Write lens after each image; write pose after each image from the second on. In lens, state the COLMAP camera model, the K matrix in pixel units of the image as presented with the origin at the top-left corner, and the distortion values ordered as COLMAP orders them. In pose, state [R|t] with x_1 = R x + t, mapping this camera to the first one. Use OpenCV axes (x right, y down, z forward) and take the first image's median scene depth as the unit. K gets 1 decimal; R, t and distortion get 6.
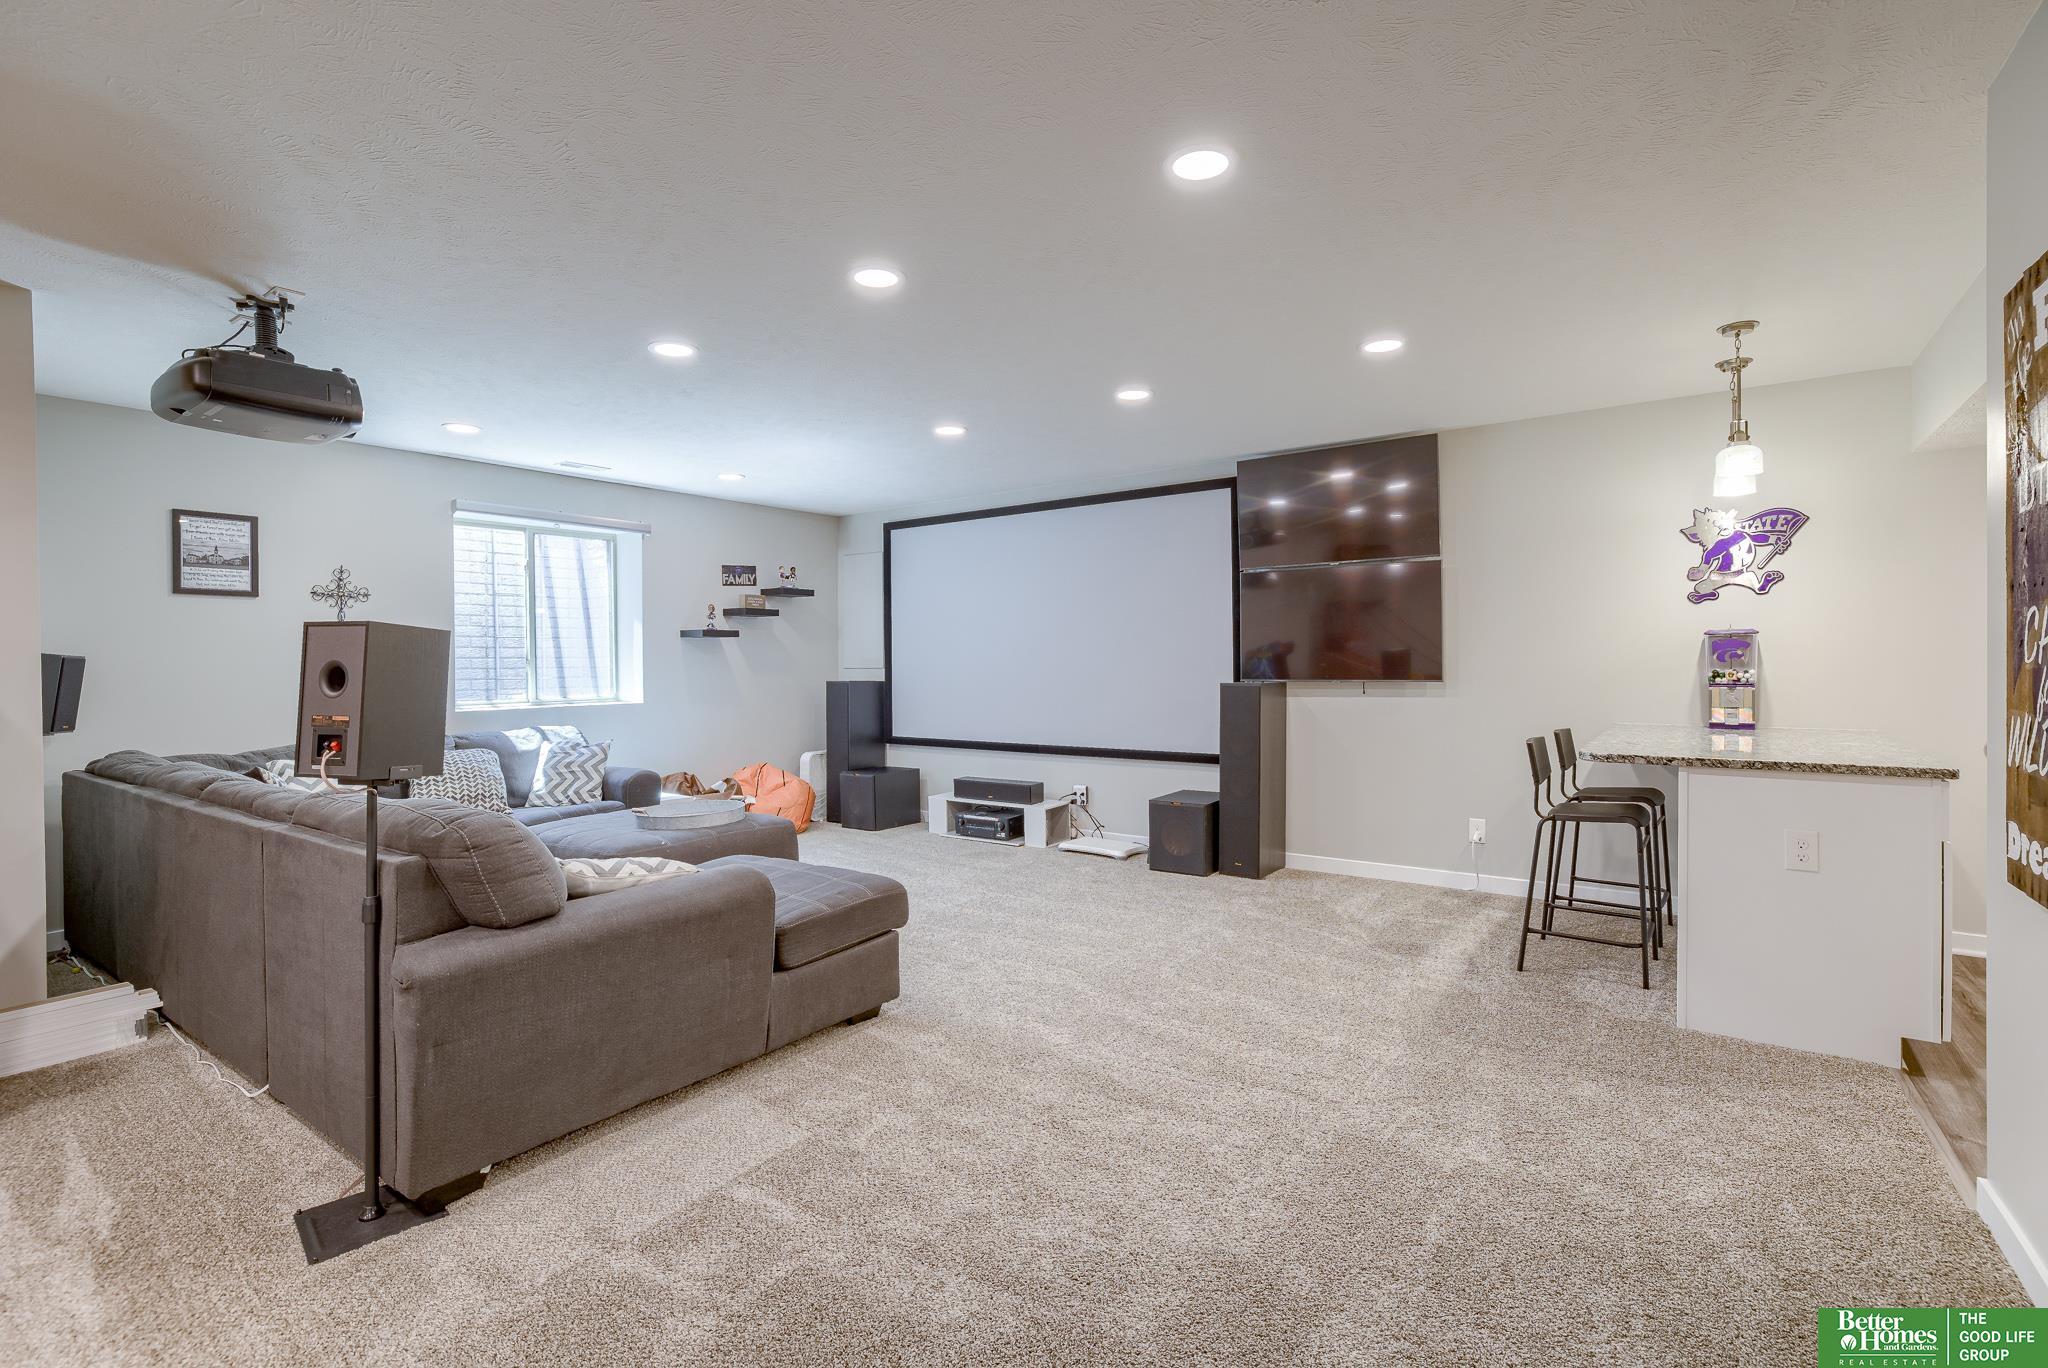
lens RADIAL K [[918.4, 0, 979.8], [0, 918.4, 666.8], [0, 0, 1]] dist [-0.026528, 0.006368]
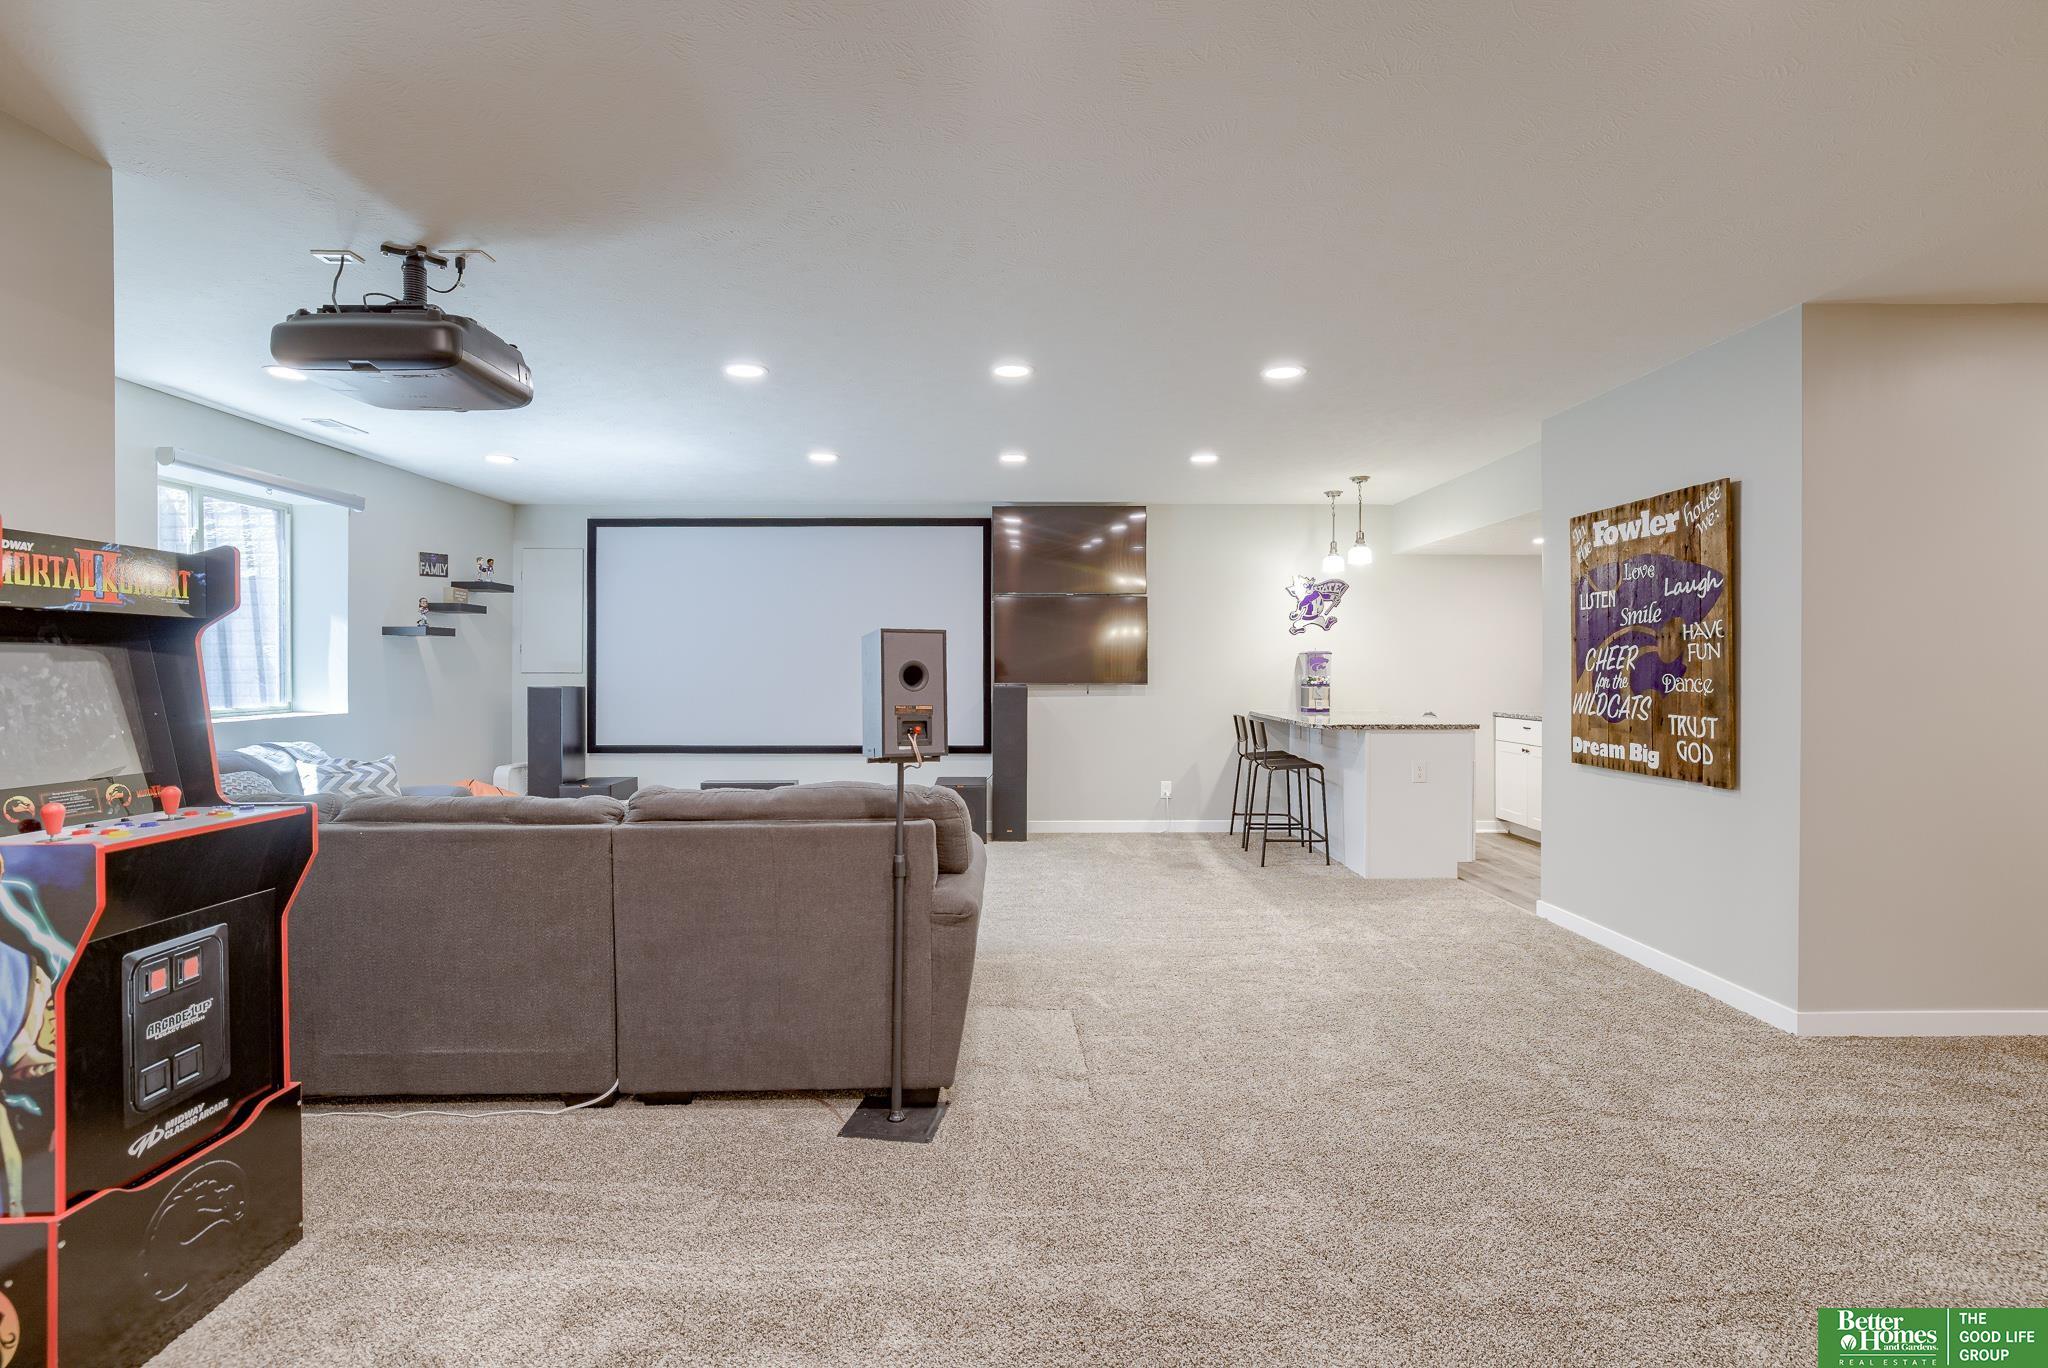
lens RADIAL K [[989.8, 0, 952.4], [0, 989.8, 667.5], [0, 0, 1]] dist [-0.032410, 0.017037]
pose [[0.812175, 0.008540, 0.583352, -0.538236], [-0.003963, 0.999951, -0.009122, 0.004961], [-0.583401, 0.005097, 0.812168, -0.047589]]
